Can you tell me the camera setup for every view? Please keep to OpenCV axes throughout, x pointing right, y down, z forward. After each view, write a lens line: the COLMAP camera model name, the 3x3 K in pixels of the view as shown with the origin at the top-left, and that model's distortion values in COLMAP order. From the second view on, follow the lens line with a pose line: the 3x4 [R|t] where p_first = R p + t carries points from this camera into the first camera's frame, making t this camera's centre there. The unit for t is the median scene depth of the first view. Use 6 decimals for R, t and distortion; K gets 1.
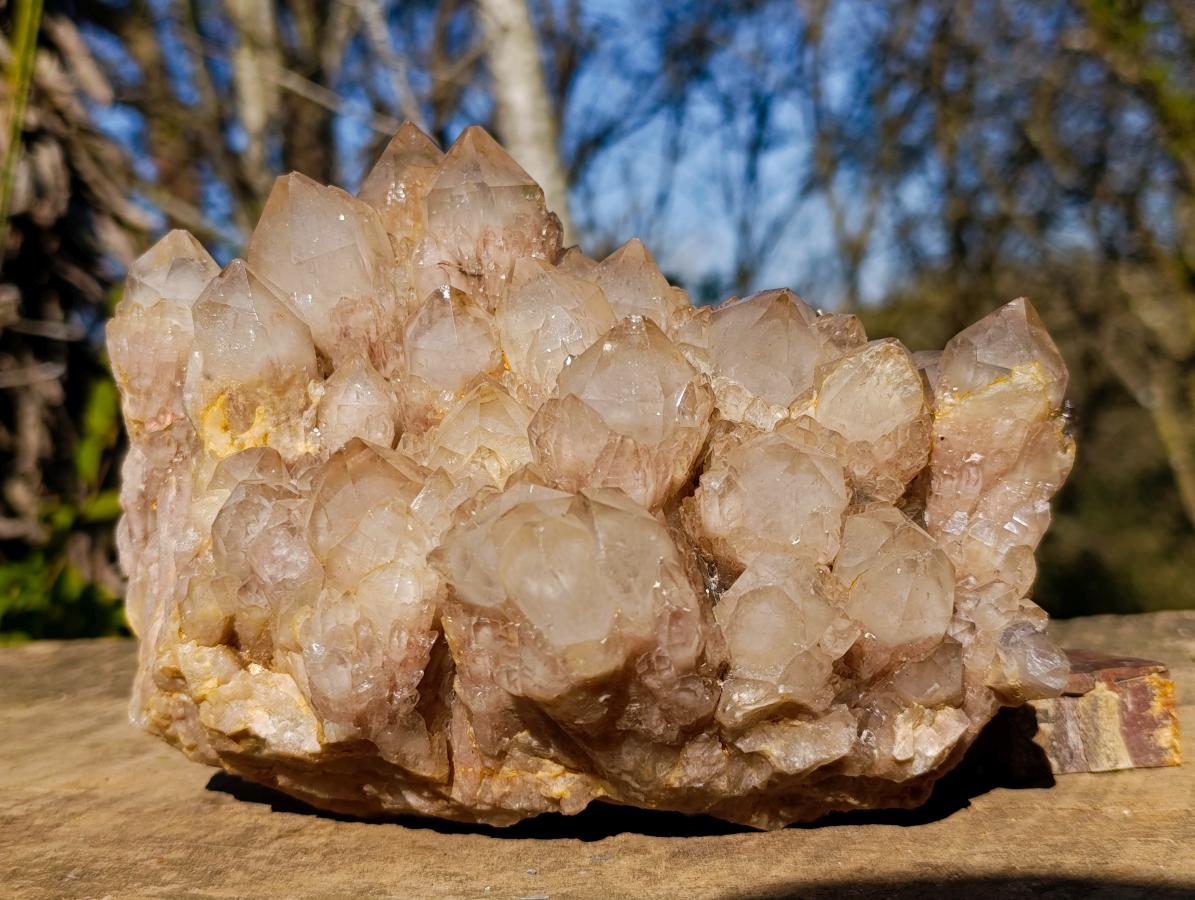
lens RADIAL K [[1606.6, 0, 597.5], [0, 1606.6, 450.0], [0, 0, 1]] dist [0.127357, -0.094962]
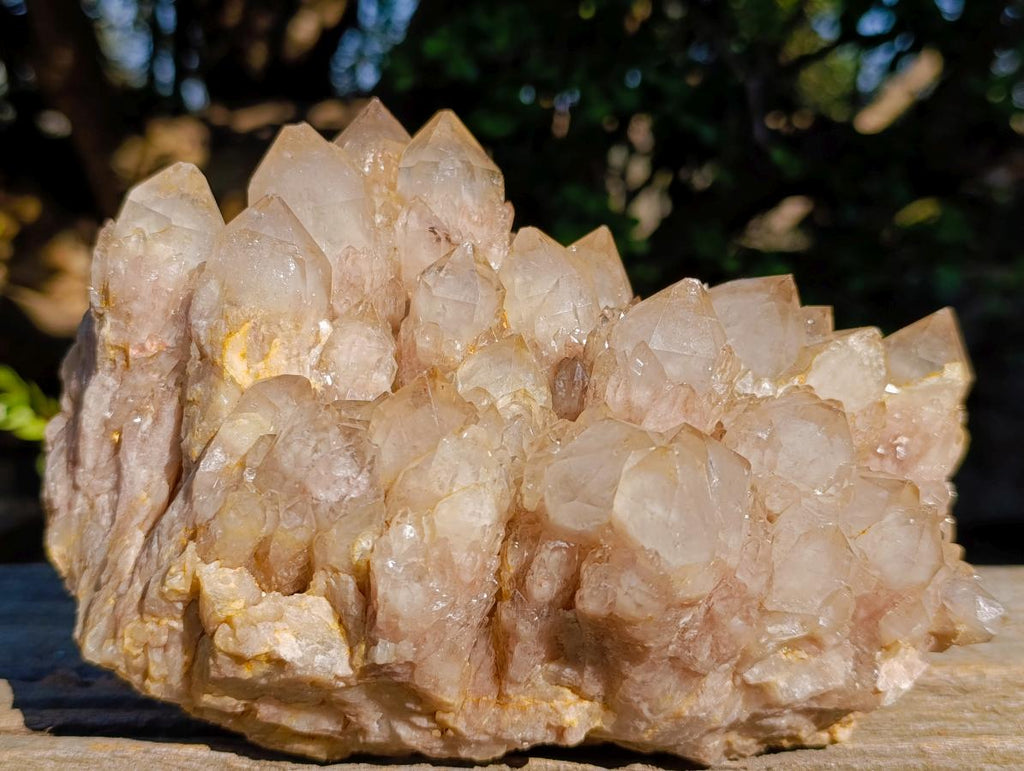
lens RADIAL K [[1376.7, 0, 512.0], [0, 1376.7, 385.5], [0, 0, 1]] dist [0.127357, -0.094962]
pose [[0.943708, 0.091514, 0.317868, -0.362873], [-0.060604, 0.992536, -0.105824, 0.090812], [-0.325180, 0.080603, 0.942211, 0.136150]]
